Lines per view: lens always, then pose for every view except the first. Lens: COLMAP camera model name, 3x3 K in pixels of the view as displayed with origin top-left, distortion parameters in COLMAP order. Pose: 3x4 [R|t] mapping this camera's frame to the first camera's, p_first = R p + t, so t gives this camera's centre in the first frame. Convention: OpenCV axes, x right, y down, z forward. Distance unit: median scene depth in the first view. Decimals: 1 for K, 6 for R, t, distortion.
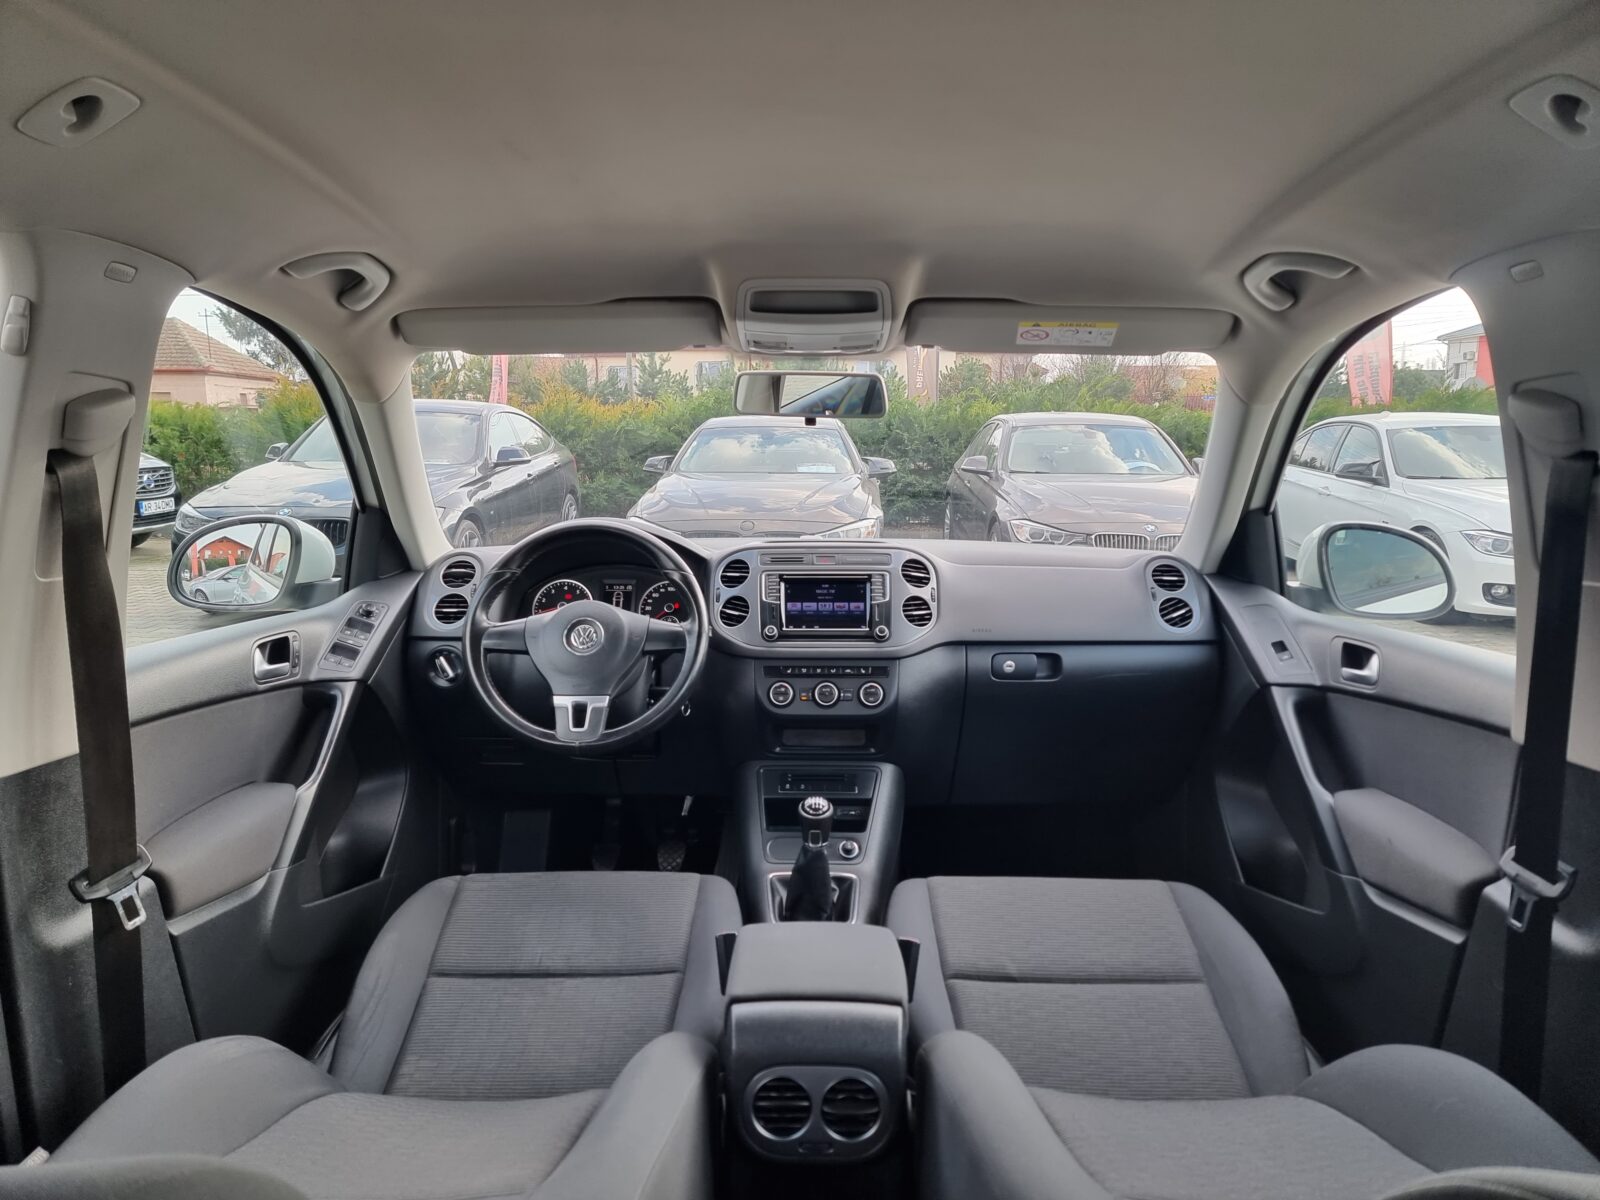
lens RADIAL K [[1101.9, 0, 799.9], [0, 1101.9, 597.0], [0, 0, 1]] dist [0.094703, -0.057857]
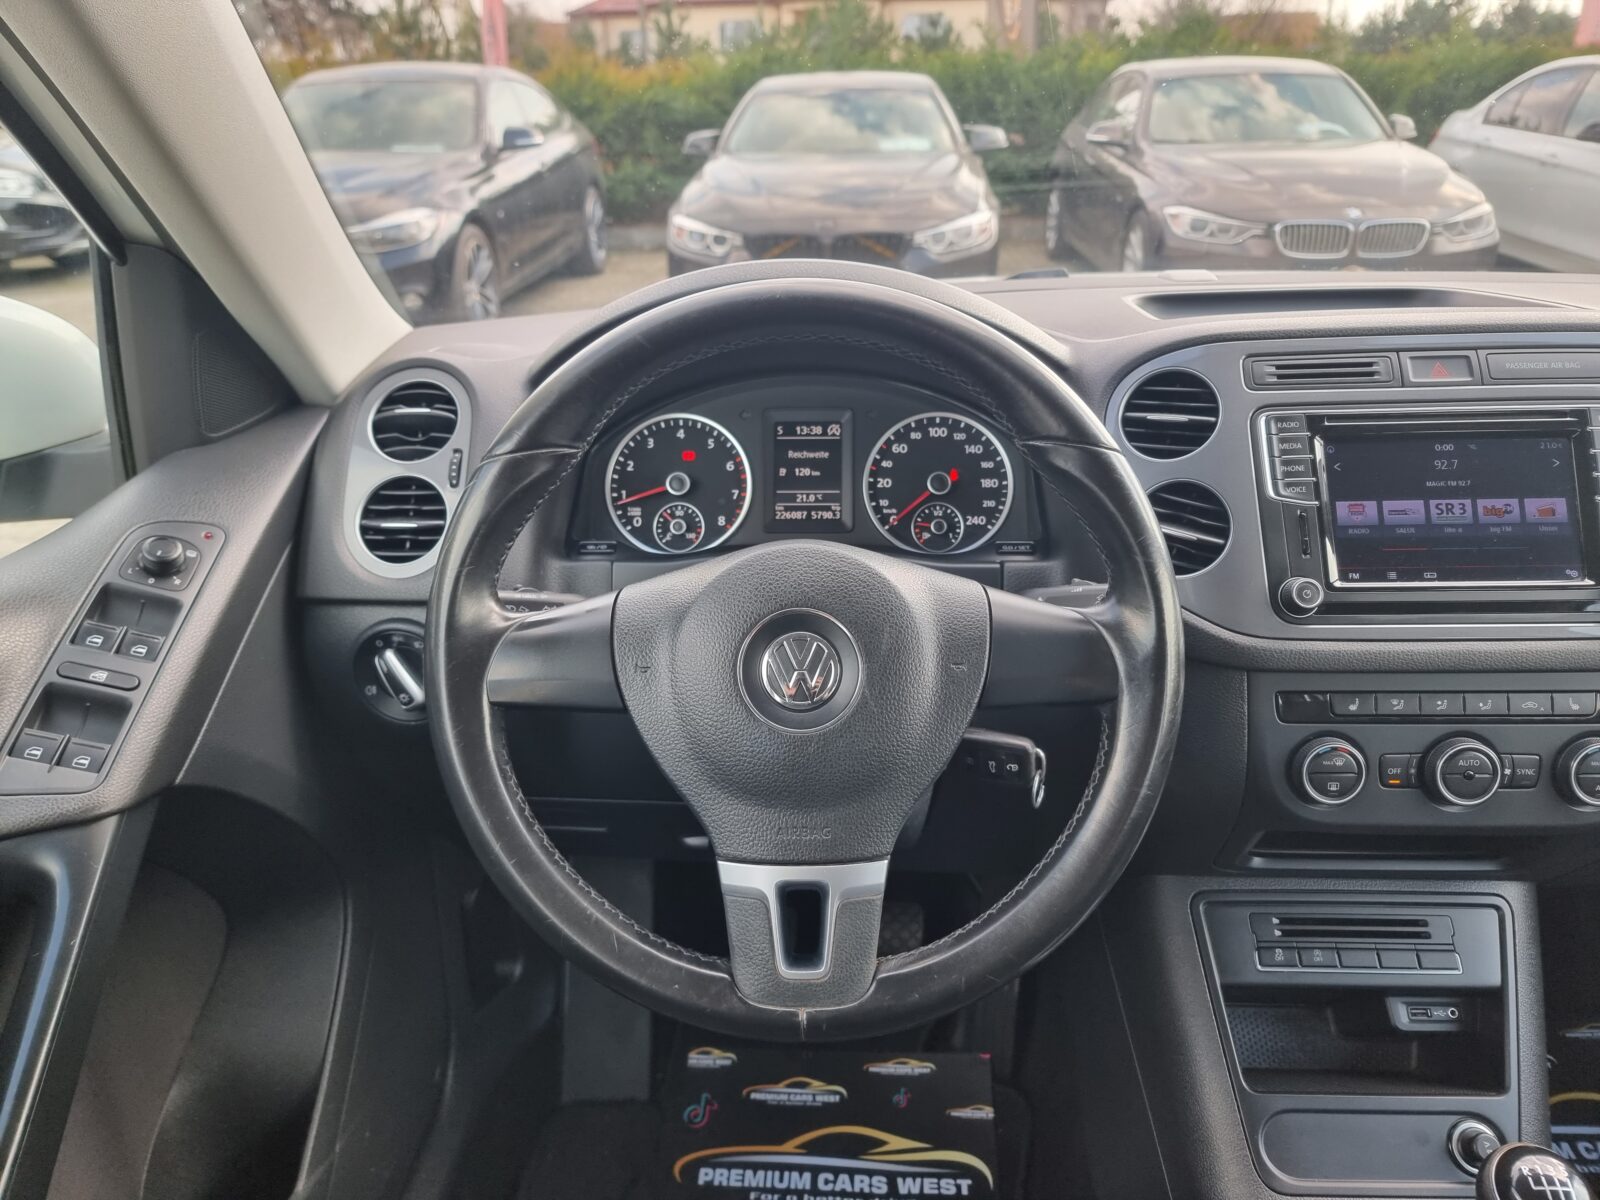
lens RADIAL K [[1119.1, 0, 794.1], [0, 1119.1, 583.4], [0, 0, 1]] dist [0.061749, -0.047848]
pose [[0.999280, -0.012575, -0.035785, -0.168068], [0.021030, 0.968842, 0.246786, -0.060963], [0.031567, -0.247361, 0.968409, 0.631640]]
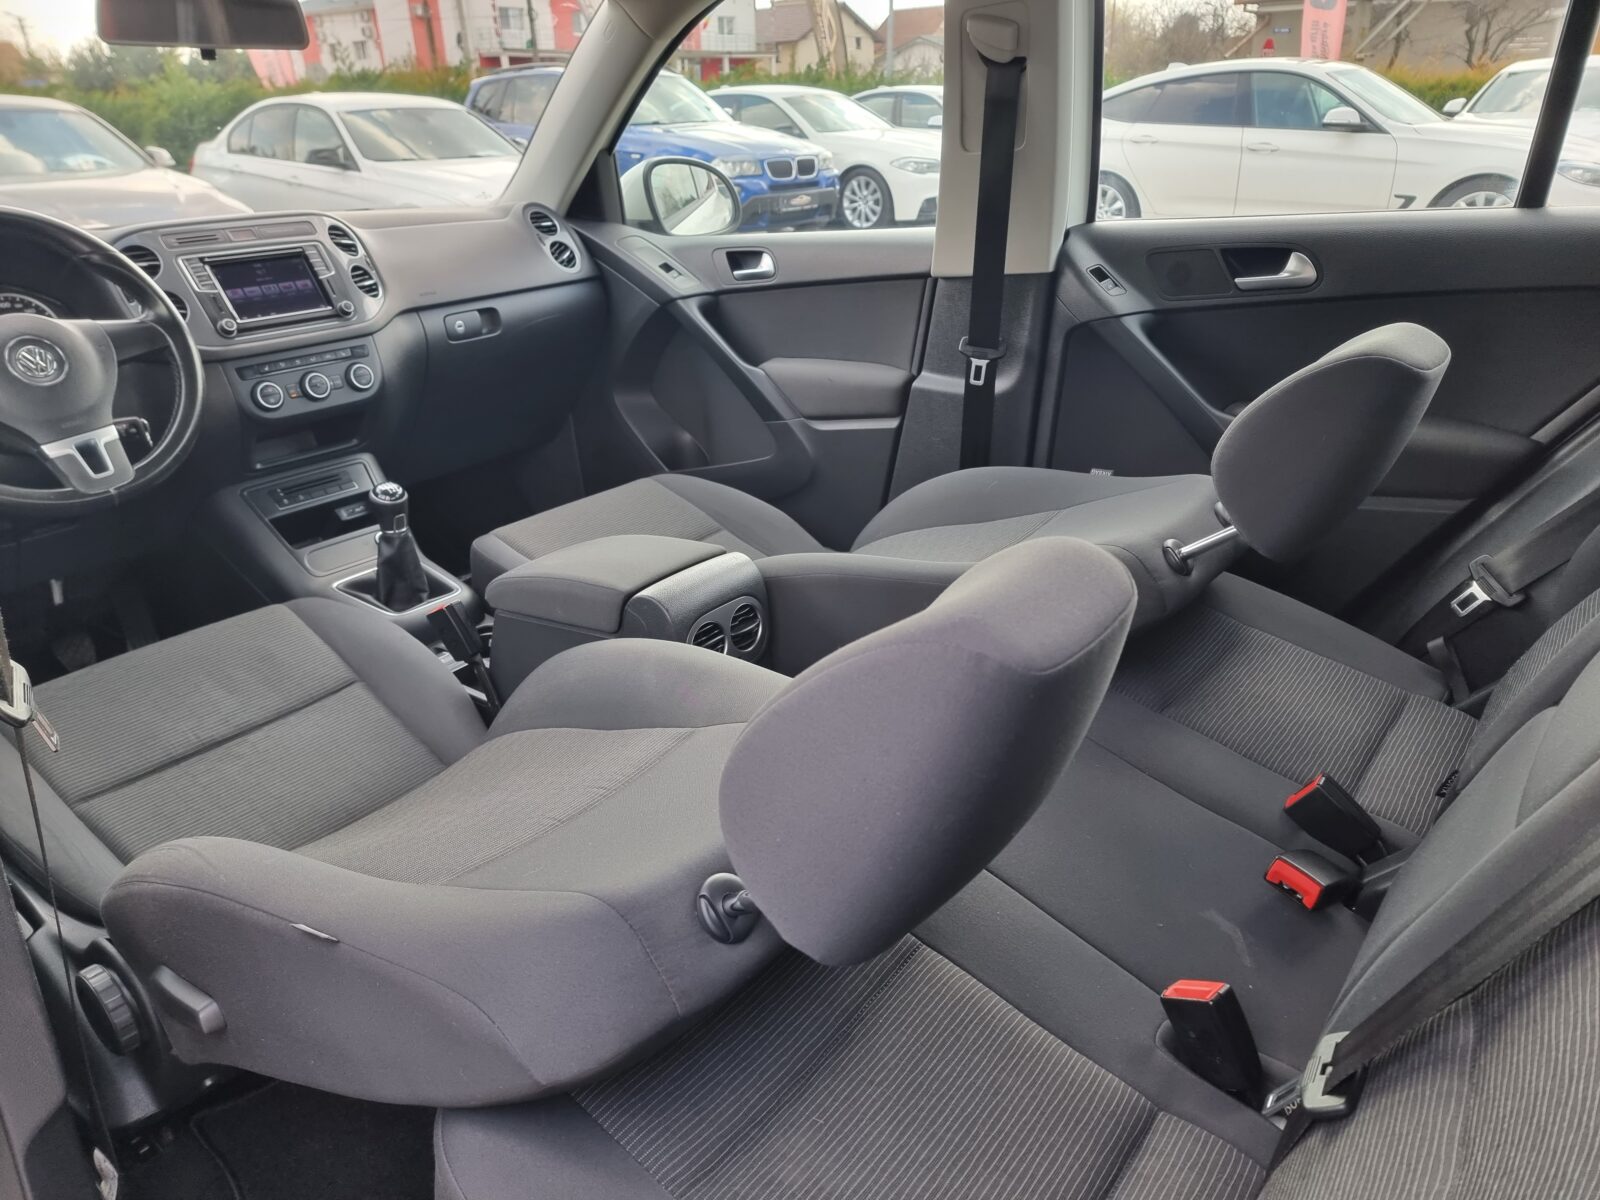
lens RADIAL K [[1138.0, 0, 826.1], [0, 1138.0, 616.5], [0, 0, 1]] dist [0.024054, -0.006903]
pose [[0.596359, -0.343835, 0.725350, -0.454838], [0.146737, 0.935088, 0.322613, 0.022553], [-0.789192, -0.085957, 0.608101, 0.076831]]
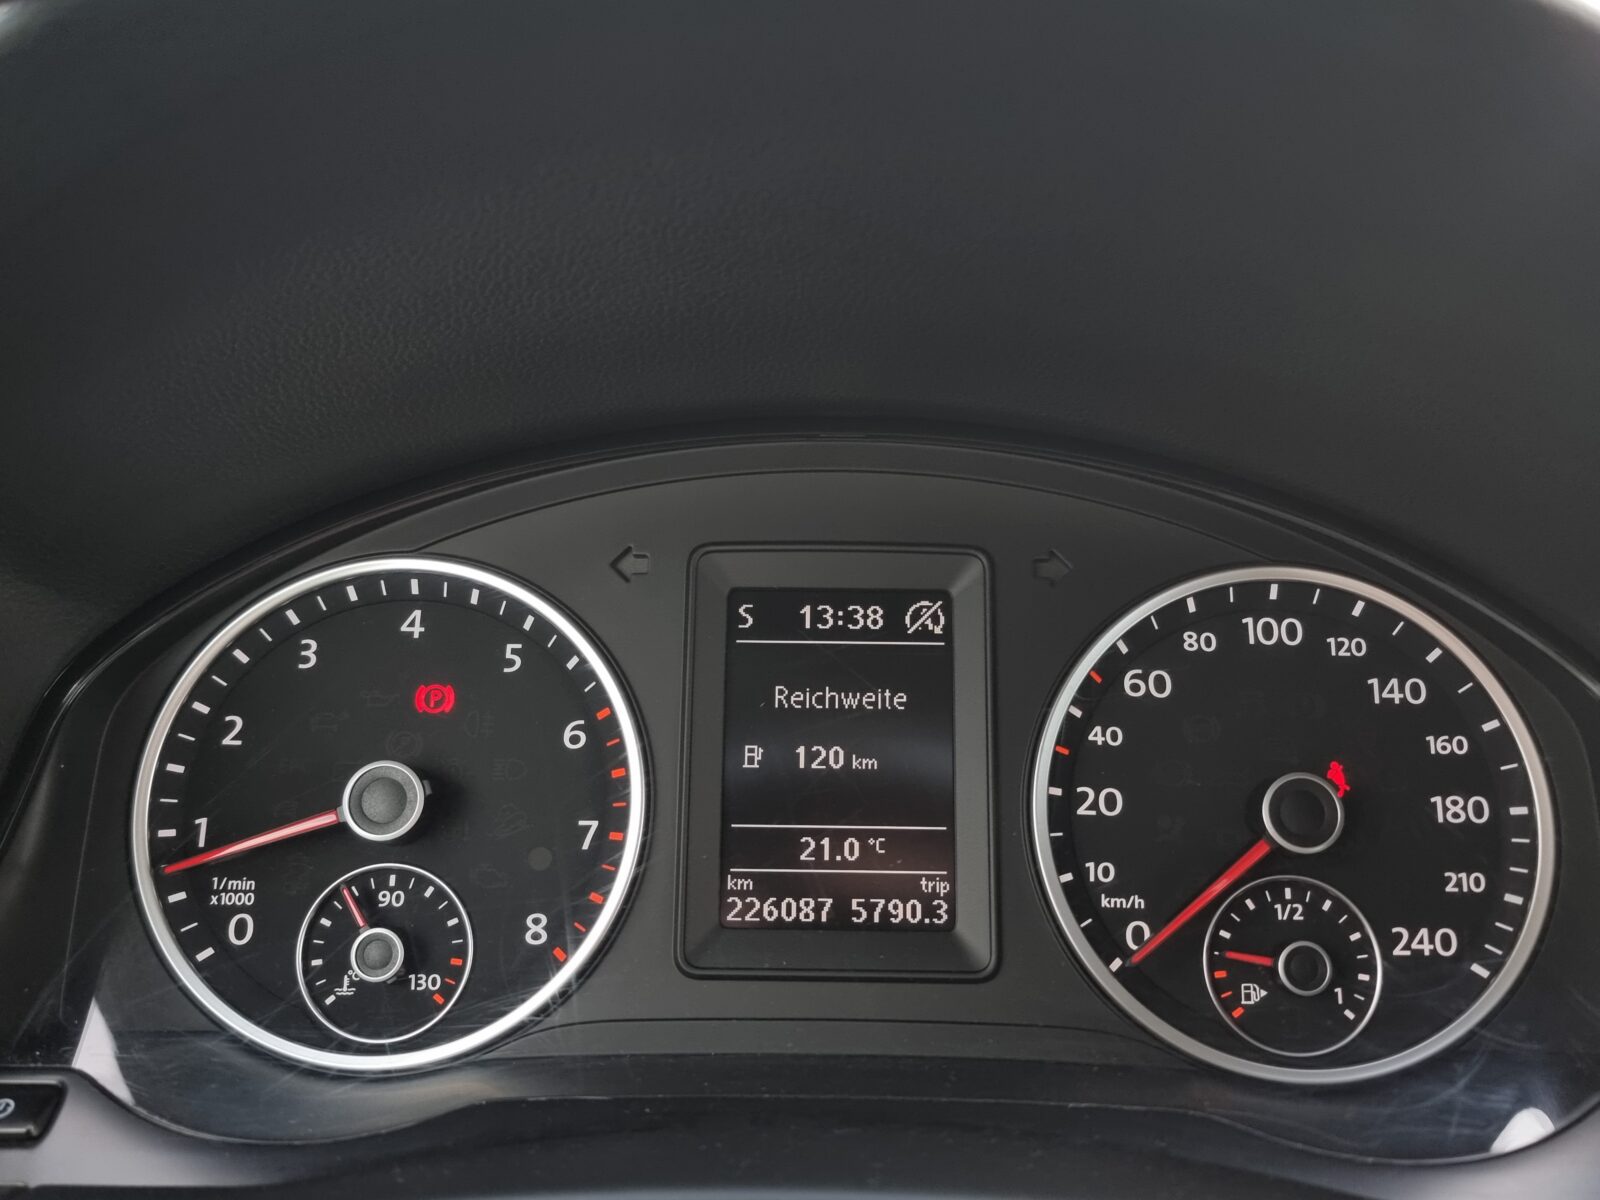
lens RADIAL K [[1119.1, 0, 794.1], [0, 1119.1, 583.4], [0, 0, 1]] dist [0.061749, -0.047848]
pose [[0.999997, -0.002346, -0.000968, -0.183077], [0.002459, 0.990060, 0.140627, -0.032645], [0.000629, -0.140629, 0.990062, 0.948534]]
